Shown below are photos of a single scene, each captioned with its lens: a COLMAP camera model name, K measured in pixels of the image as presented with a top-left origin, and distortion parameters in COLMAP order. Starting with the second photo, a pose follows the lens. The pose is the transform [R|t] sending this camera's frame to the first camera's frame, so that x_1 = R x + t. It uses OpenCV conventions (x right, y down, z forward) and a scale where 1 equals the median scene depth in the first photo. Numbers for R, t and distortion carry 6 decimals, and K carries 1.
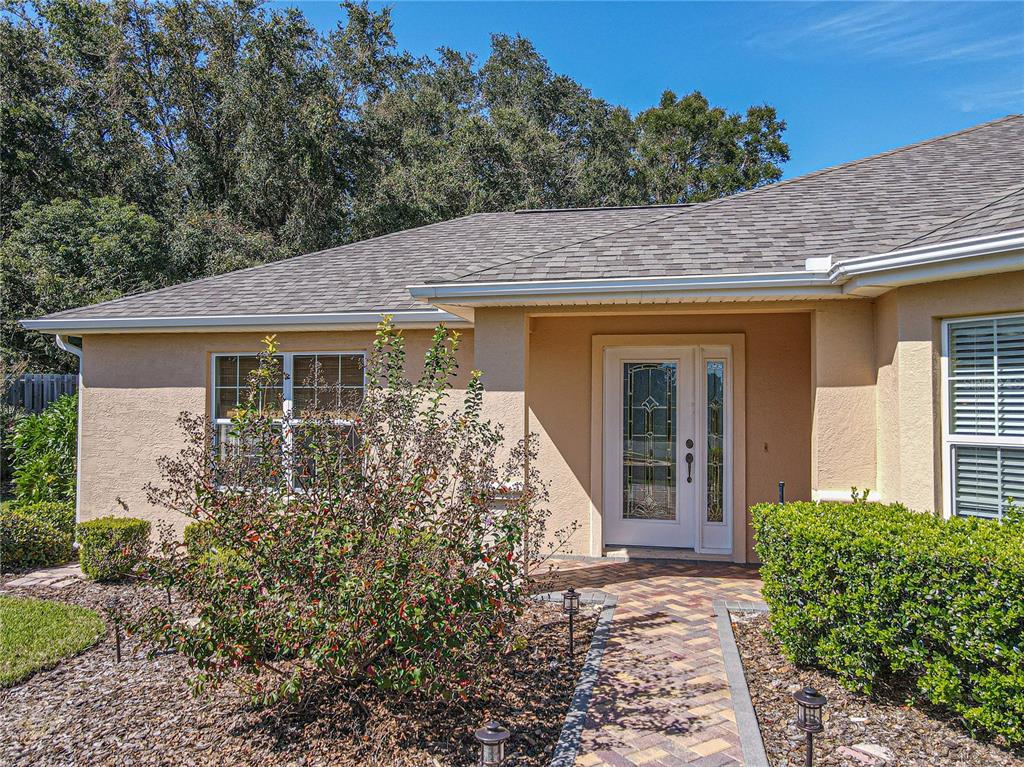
lens RADIAL K [[753.8, 0, 510.7], [0, 753.8, 386.4], [0, 0, 1]] dist [0.003794, 0.015054]
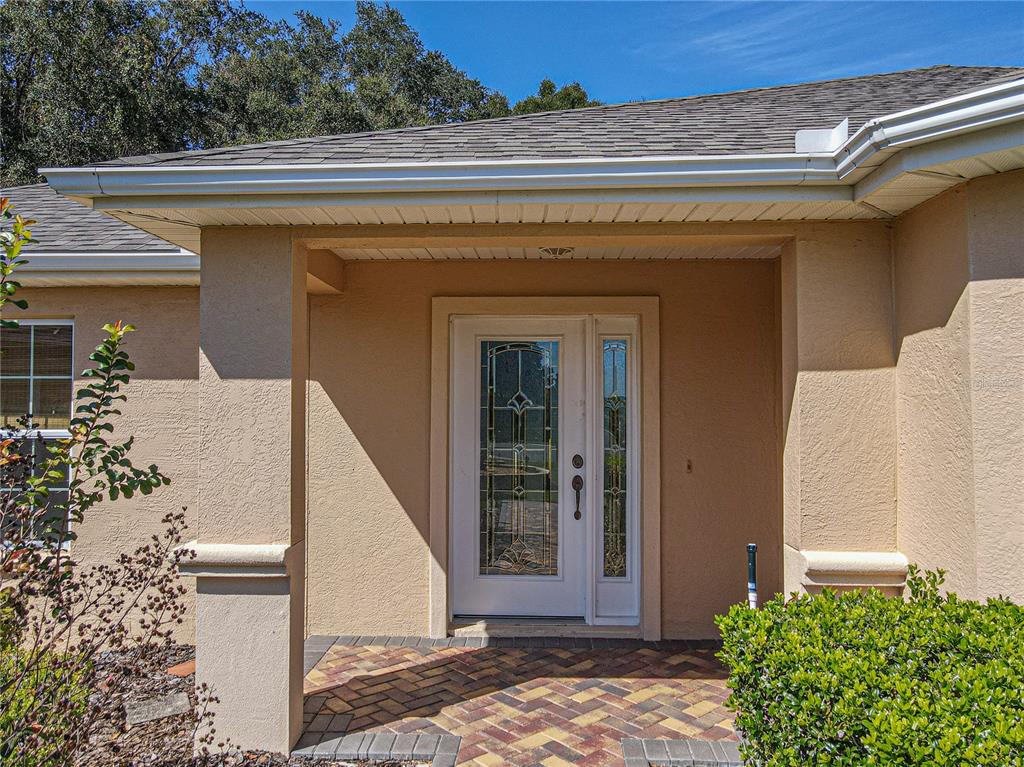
lens RADIAL K [[753.8, 0, 510.7], [0, 753.8, 386.4], [0, 0, 1]] dist [0.003794, 0.015054]
pose [[0.987541, 0.000000, 0.157361, 0.071513], [0.000313, 0.999998, -0.001964, 0.010266], [-0.157361, 0.001989, 0.987539, 0.341503]]
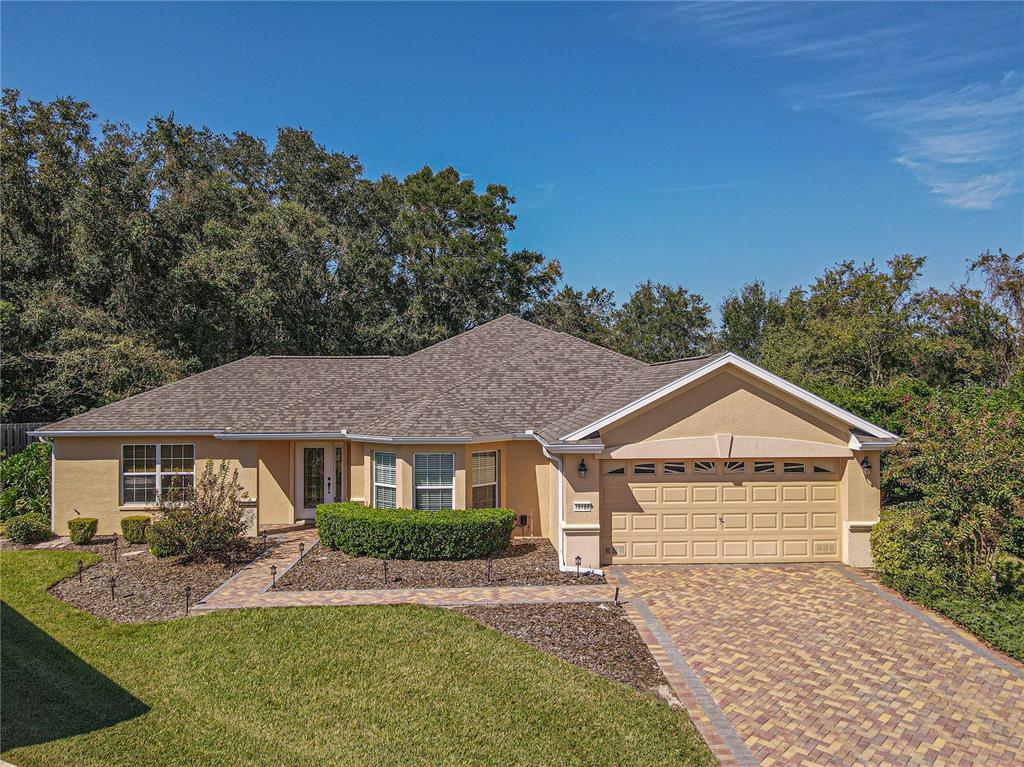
lens RADIAL K [[751.1, 0, 511.2], [0, 751.1, 386.5], [0, 0, 1]] dist [0.003144, 0.019121]
pose [[0.969135, -0.005017, 0.246478, 0.206145], [-0.000323, 0.999766, 0.021622, -0.296593], [-0.246529, -0.021035, 0.968907, -1.649200]]
